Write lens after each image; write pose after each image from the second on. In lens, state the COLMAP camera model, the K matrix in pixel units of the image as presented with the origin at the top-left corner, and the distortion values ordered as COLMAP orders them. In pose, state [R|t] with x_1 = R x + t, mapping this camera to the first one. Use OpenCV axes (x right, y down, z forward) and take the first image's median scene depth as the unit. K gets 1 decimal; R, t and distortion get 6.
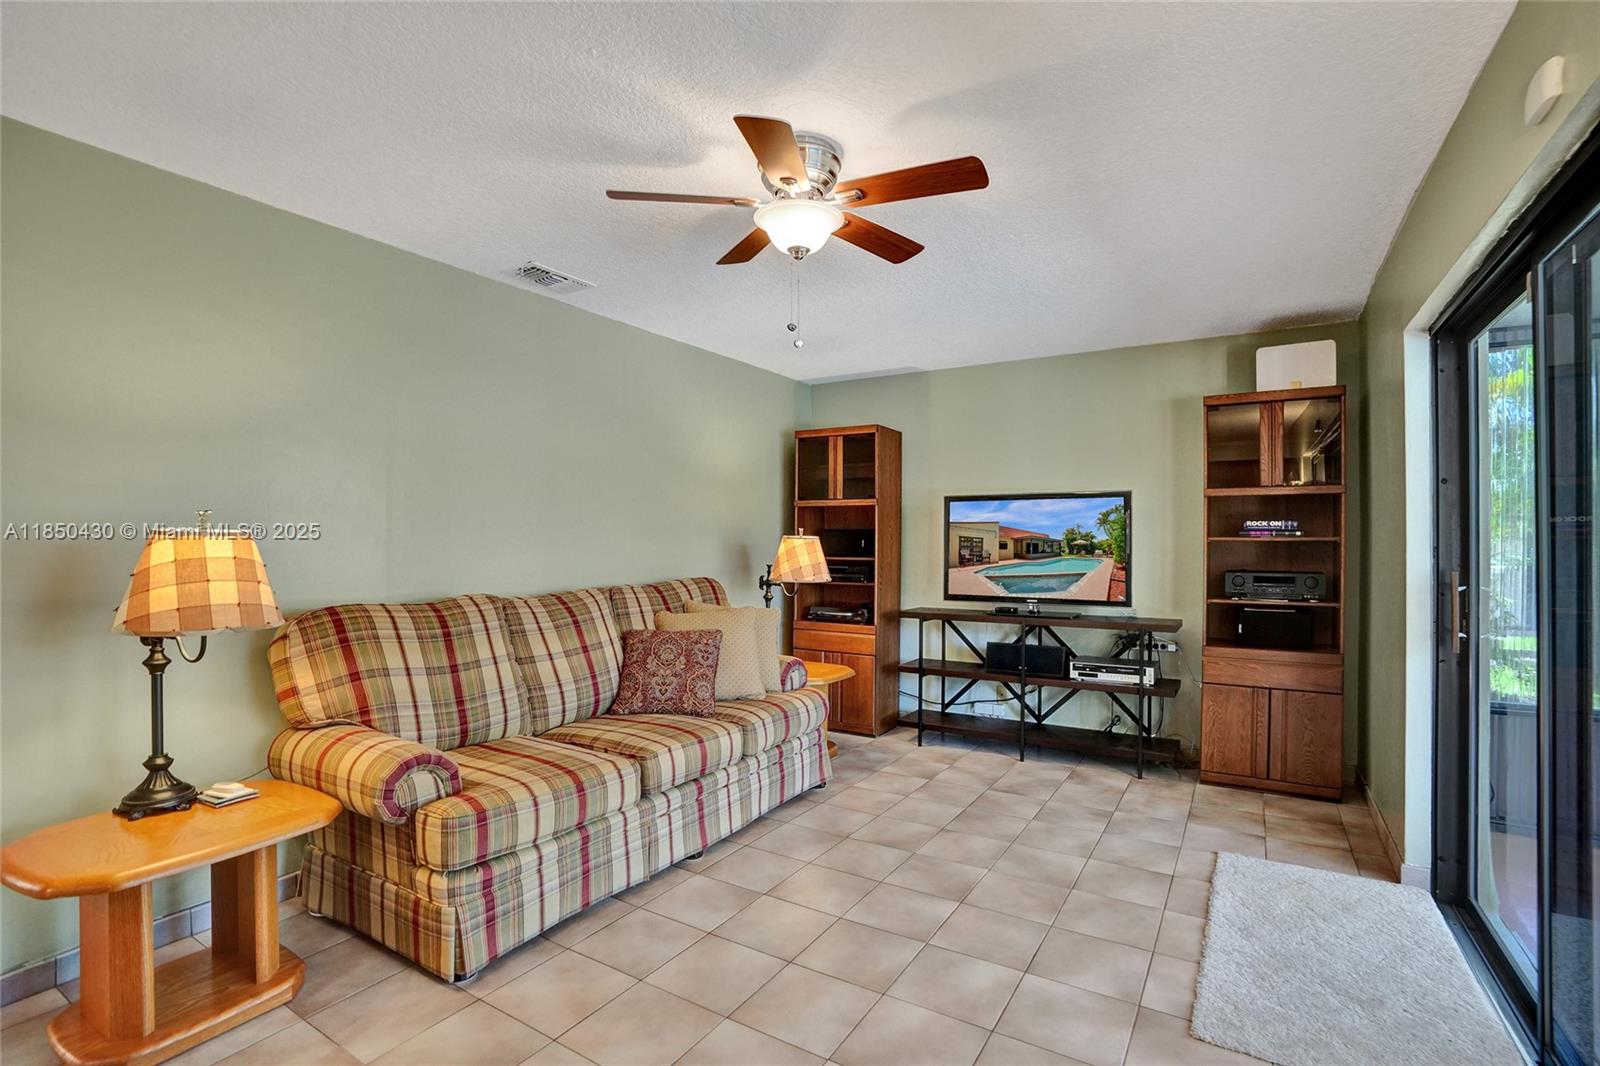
lens RADIAL K [[747.1, 0, 805.6], [0, 747.1, 541.6], [0, 0, 1]] dist [-0.068730, 0.028619]
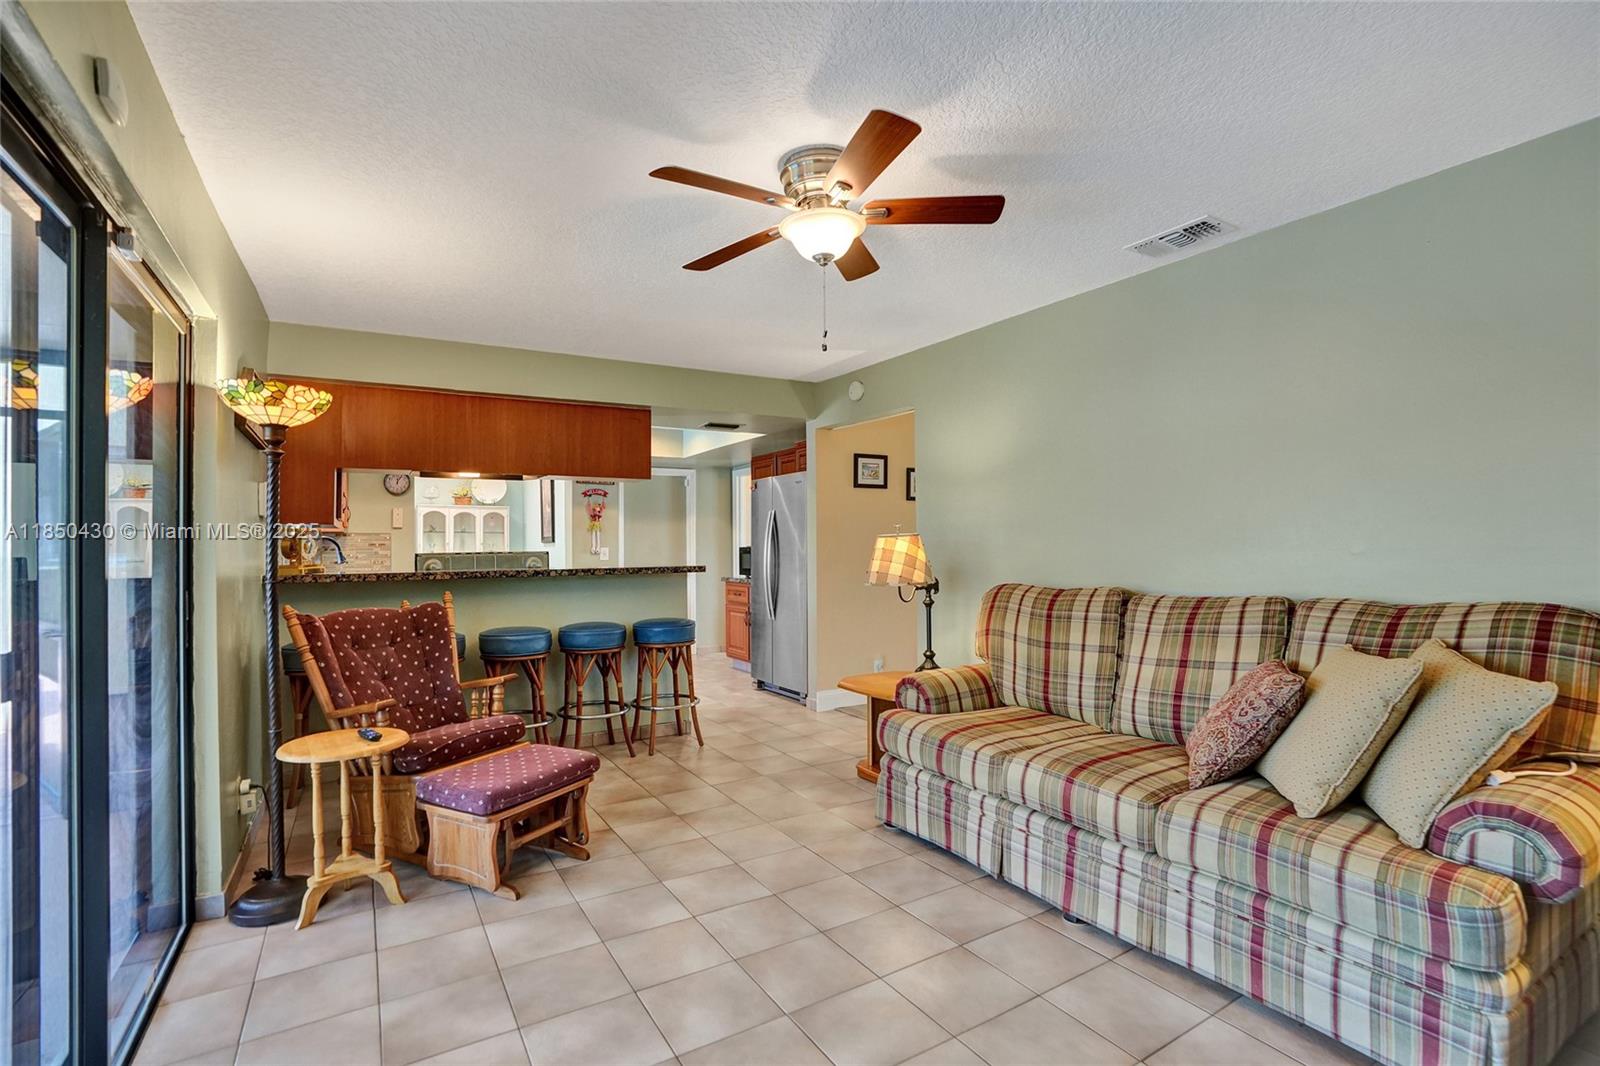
lens RADIAL K [[747.1, 0, 805.6], [0, 747.1, 541.6], [0, 0, 1]] dist [-0.068730, 0.028619]
pose [[-0.443527, 0.018756, -0.896064, 0.589661], [0.025244, 0.999646, 0.008429, -0.011148], [0.895905, -0.018882, -0.443844, 0.908225]]
